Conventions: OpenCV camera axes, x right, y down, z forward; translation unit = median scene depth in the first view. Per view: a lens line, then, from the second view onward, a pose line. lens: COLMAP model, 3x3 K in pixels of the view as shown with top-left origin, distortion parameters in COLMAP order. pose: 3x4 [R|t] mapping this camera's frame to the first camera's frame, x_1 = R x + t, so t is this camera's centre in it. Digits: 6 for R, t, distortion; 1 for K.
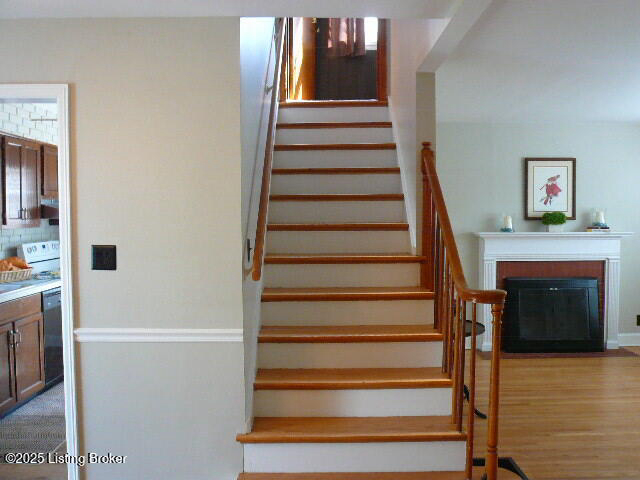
lens RADIAL K [[590.9, 0, 320.0], [0, 590.9, 240.0], [0, 0, 1]] dist [-0.054568, 0.009482]
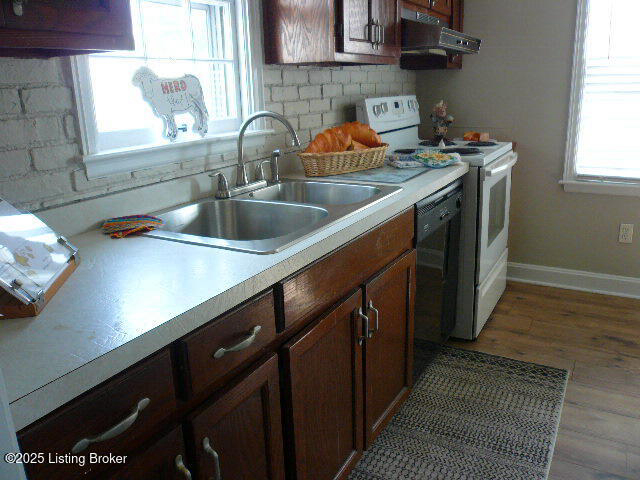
lens RADIAL K [[535.0, 0, 320.0], [0, 535.0, 240.0], [0, 0, 1]] dist [-0.131787, 0.135537]
pose [[0.878104, 0.115753, -0.464256, -0.131357], [0.000788, 0.969944, 0.243327, 0.006374], [0.478468, -0.214032, 0.851621, 0.230351]]
